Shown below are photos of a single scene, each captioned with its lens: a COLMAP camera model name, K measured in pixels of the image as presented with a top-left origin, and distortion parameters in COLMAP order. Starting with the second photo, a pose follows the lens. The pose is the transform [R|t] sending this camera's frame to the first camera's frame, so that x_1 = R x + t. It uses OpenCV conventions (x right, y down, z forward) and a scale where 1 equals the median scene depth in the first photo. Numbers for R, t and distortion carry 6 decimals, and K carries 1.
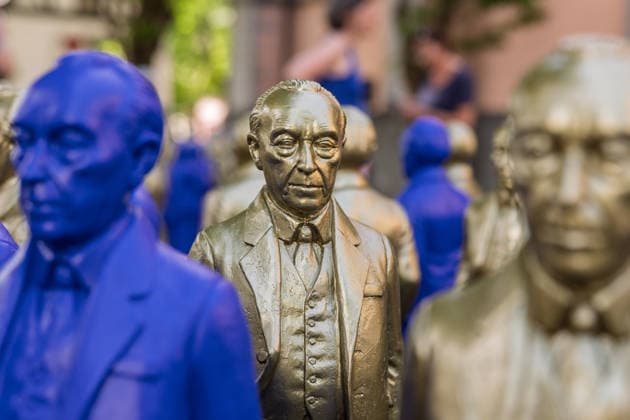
lens RADIAL K [[1053.7, 0, 315.0], [0, 1053.7, 210.0], [0, 0, 1]] dist [-0.011145, -0.036810]
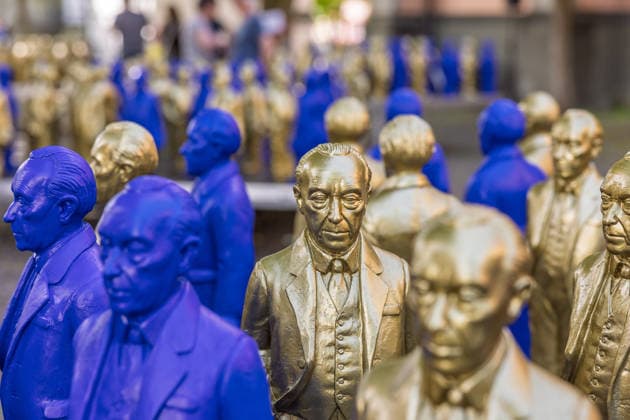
lens RADIAL K [[1053.7, 0, 315.0], [0, 1053.7, 210.0], [0, 0, 1]] dist [-0.011145, -0.036810]
pose [[0.991123, 0.000584, -0.132949, 0.136986], [0.010643, 0.996432, 0.083720, -0.156412], [0.132523, -0.084392, 0.987581, -0.265273]]
